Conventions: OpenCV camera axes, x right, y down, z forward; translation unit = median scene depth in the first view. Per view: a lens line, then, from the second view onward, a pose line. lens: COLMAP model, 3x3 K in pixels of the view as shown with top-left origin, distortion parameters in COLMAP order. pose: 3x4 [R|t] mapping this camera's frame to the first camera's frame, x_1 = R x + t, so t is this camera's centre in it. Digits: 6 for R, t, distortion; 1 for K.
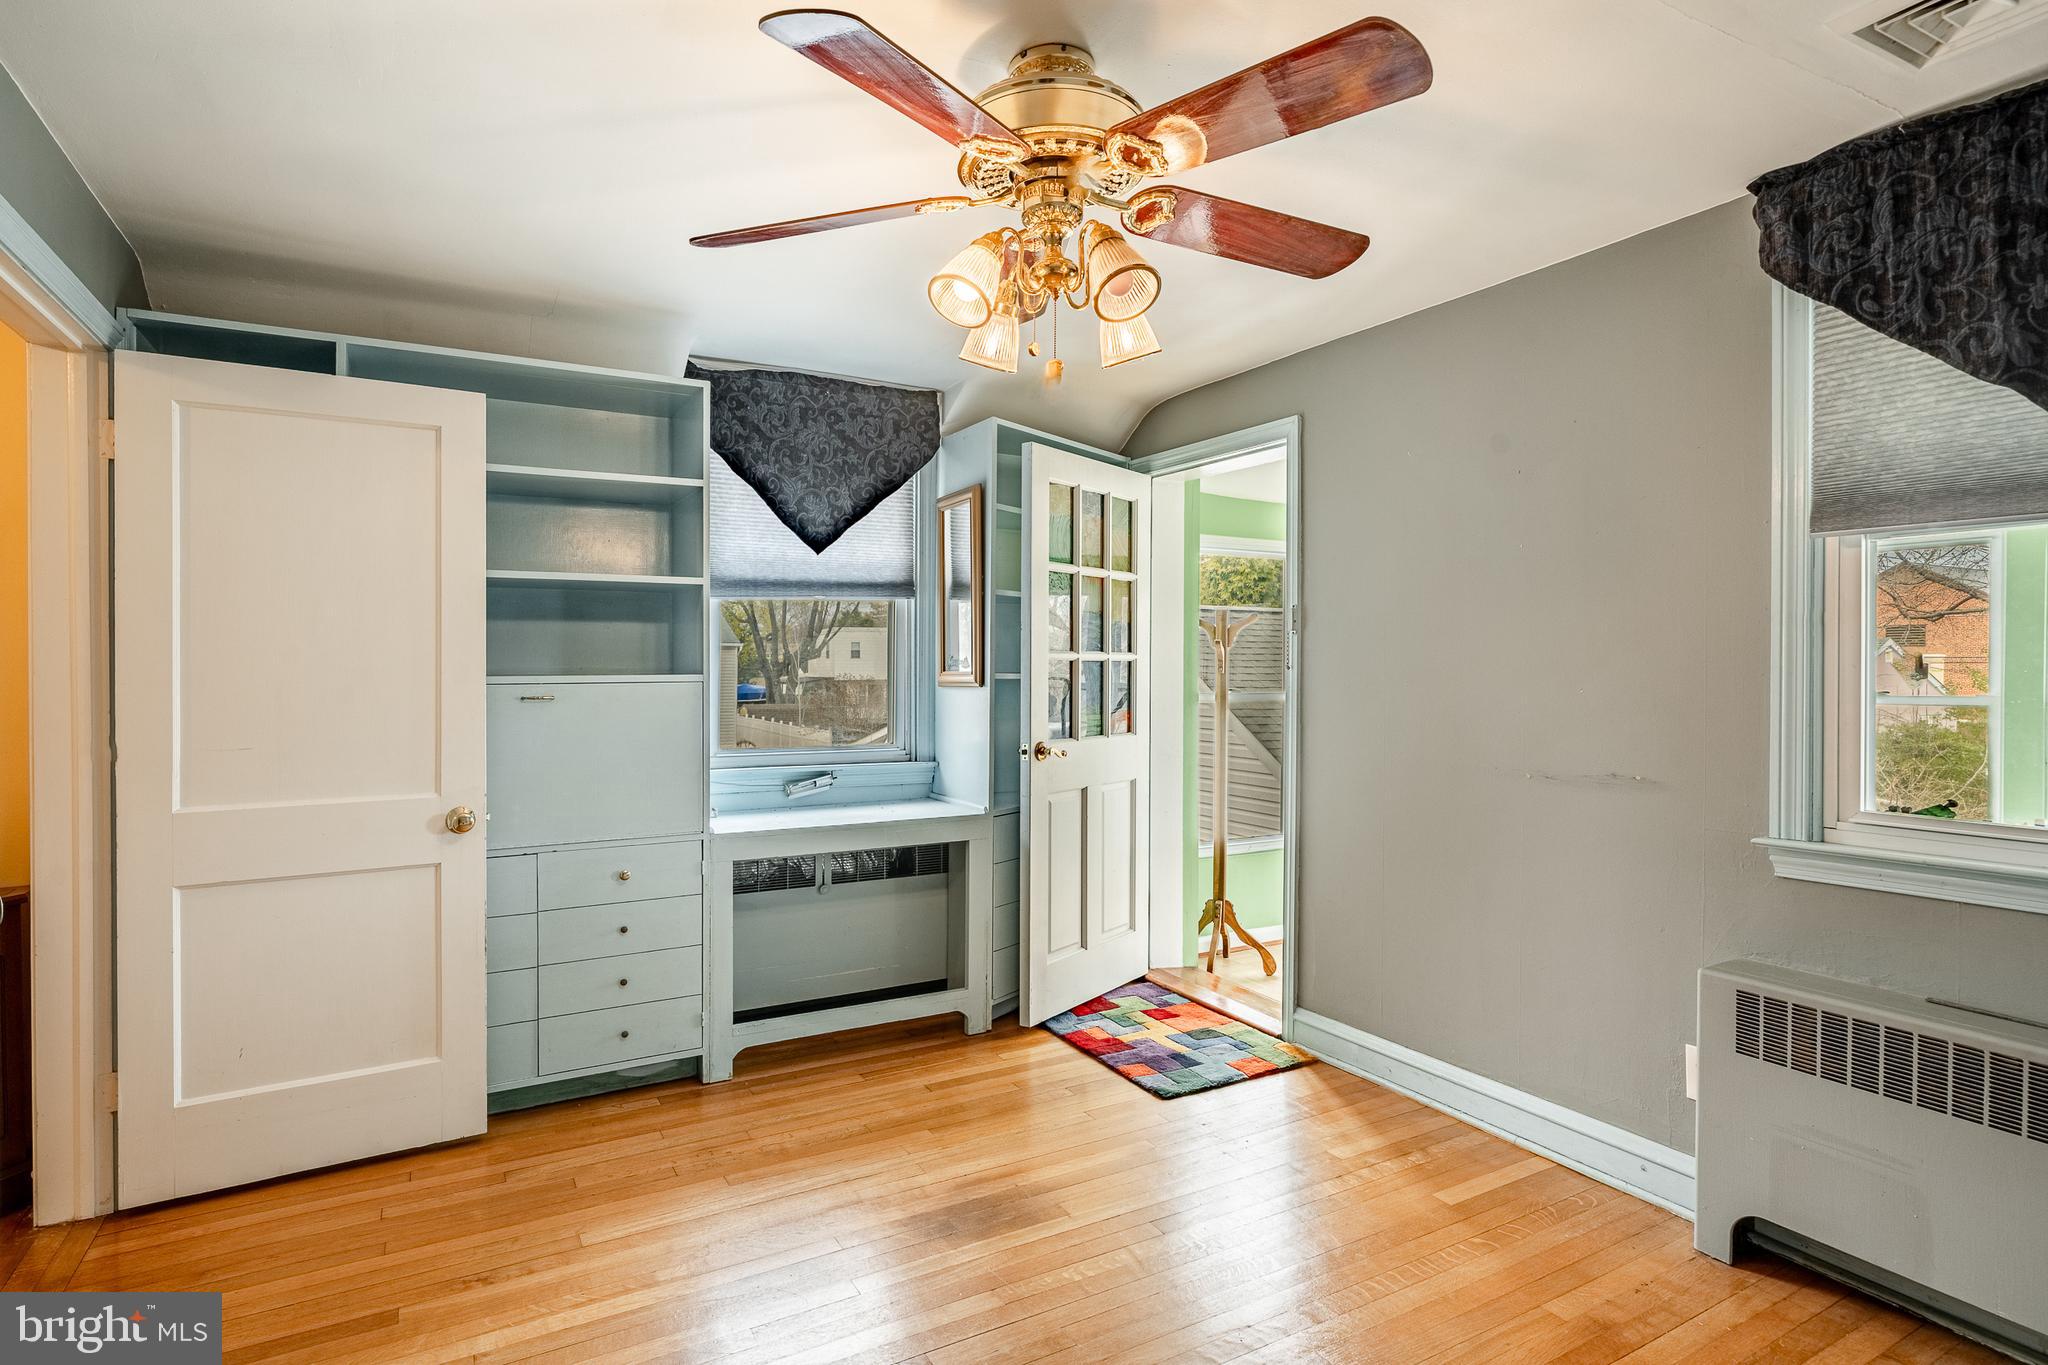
lens RADIAL K [[1047.4, 0, 1022.8], [0, 1047.4, 682.4], [0, 0, 1]] dist [-0.001189, 0.000420]
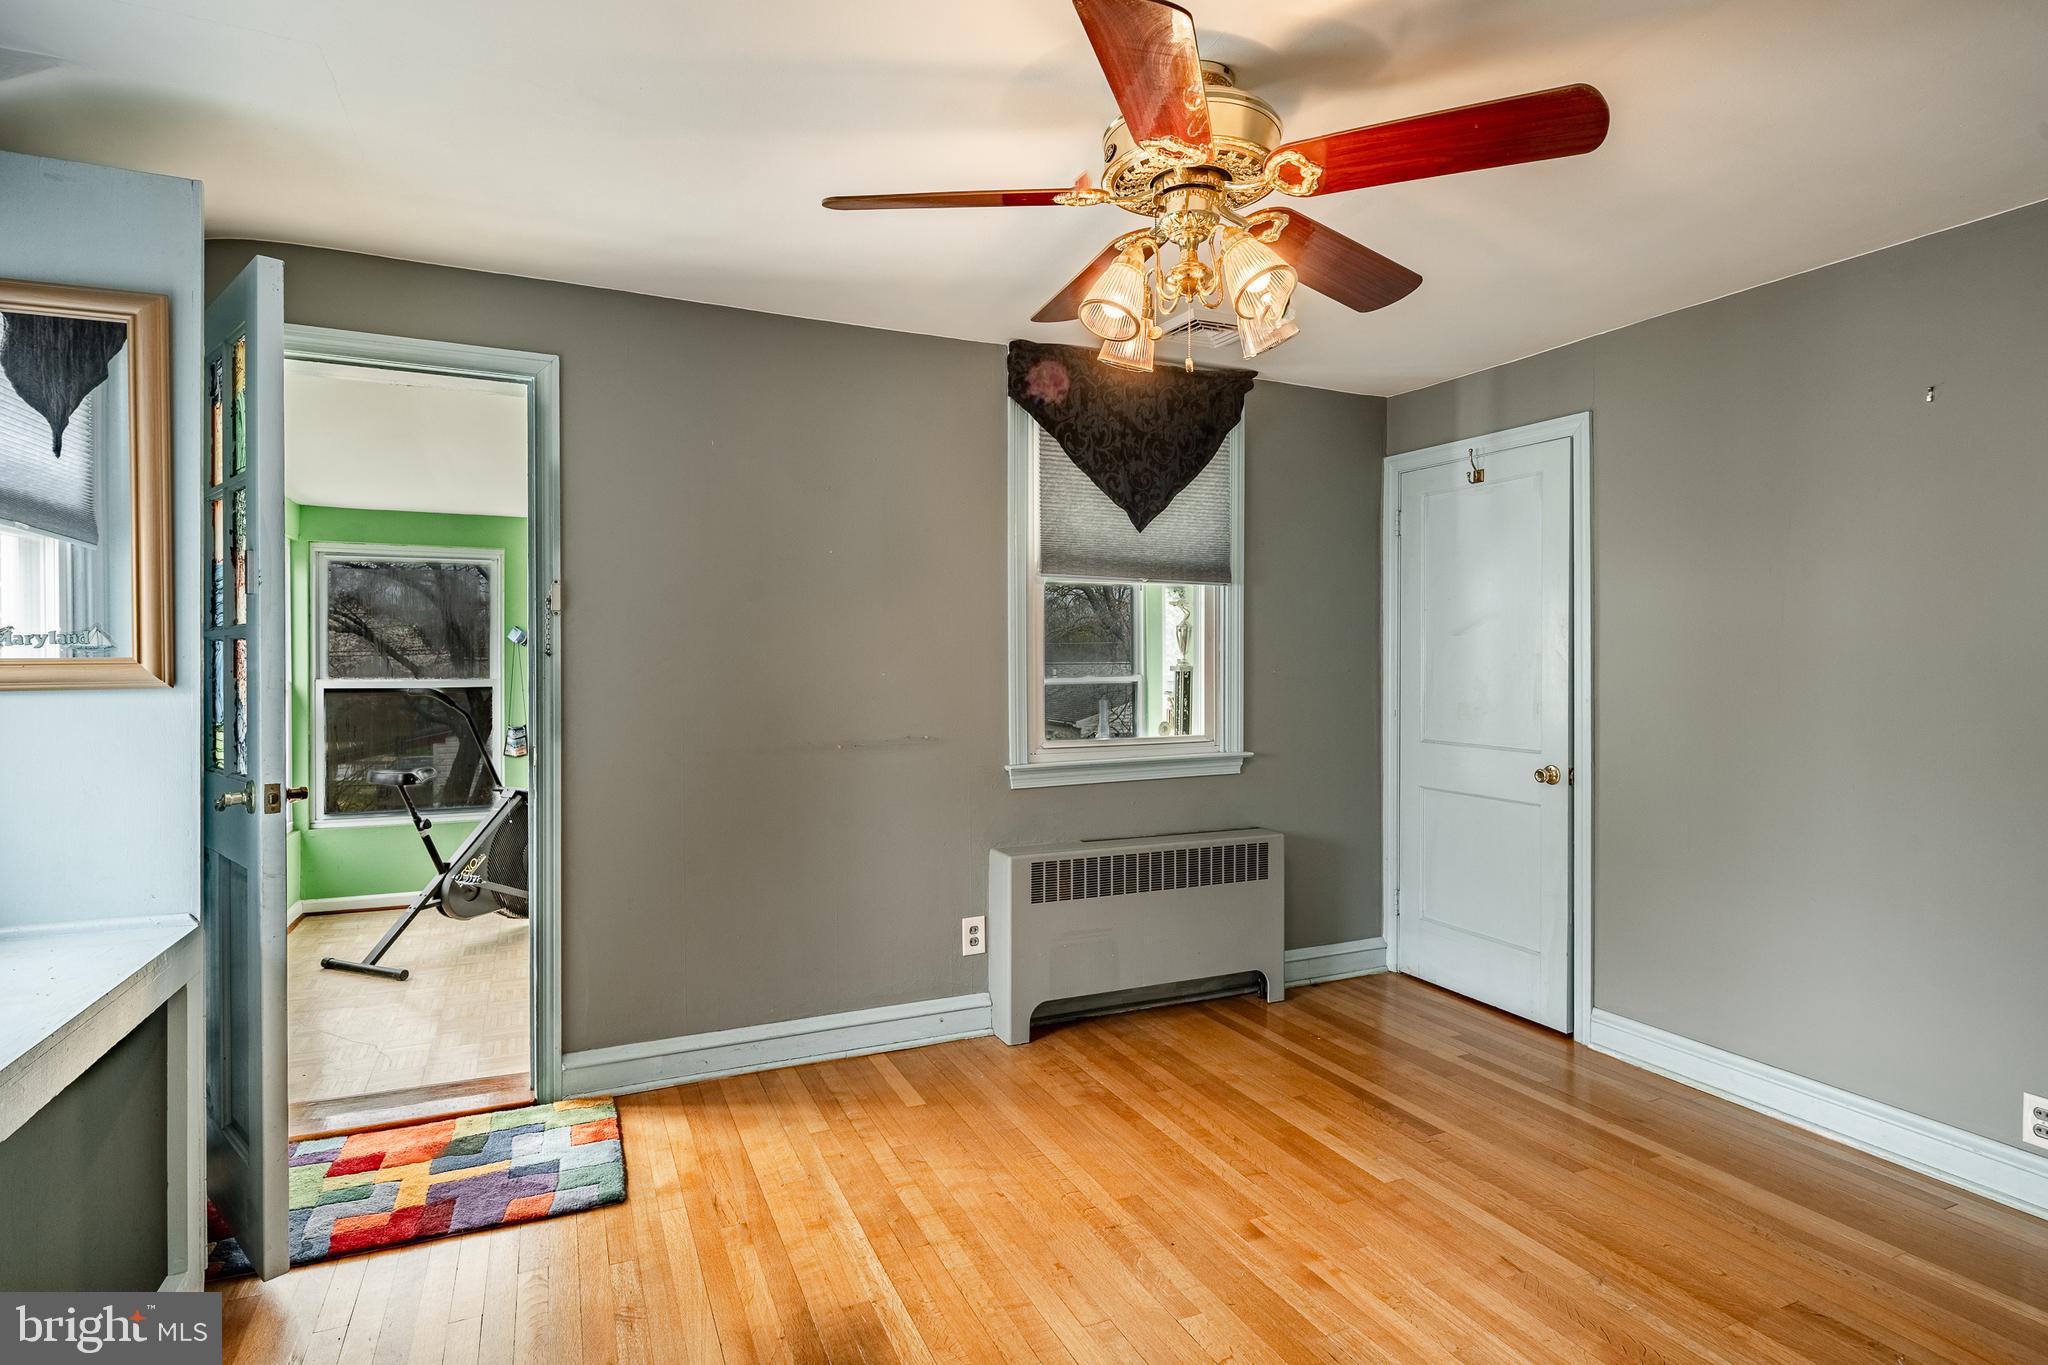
lens RADIAL K [[1047.4, 0, 1025.9], [0, 1047.4, 669.4], [0, 0, 1]] dist [-0.001189, 0.000420]
pose [[0.080841, -0.013092, 0.996641, -0.776292], [0.007534, 0.999893, 0.012523, -0.012258], [-0.996699, 0.006496, 0.080931, 0.792783]]
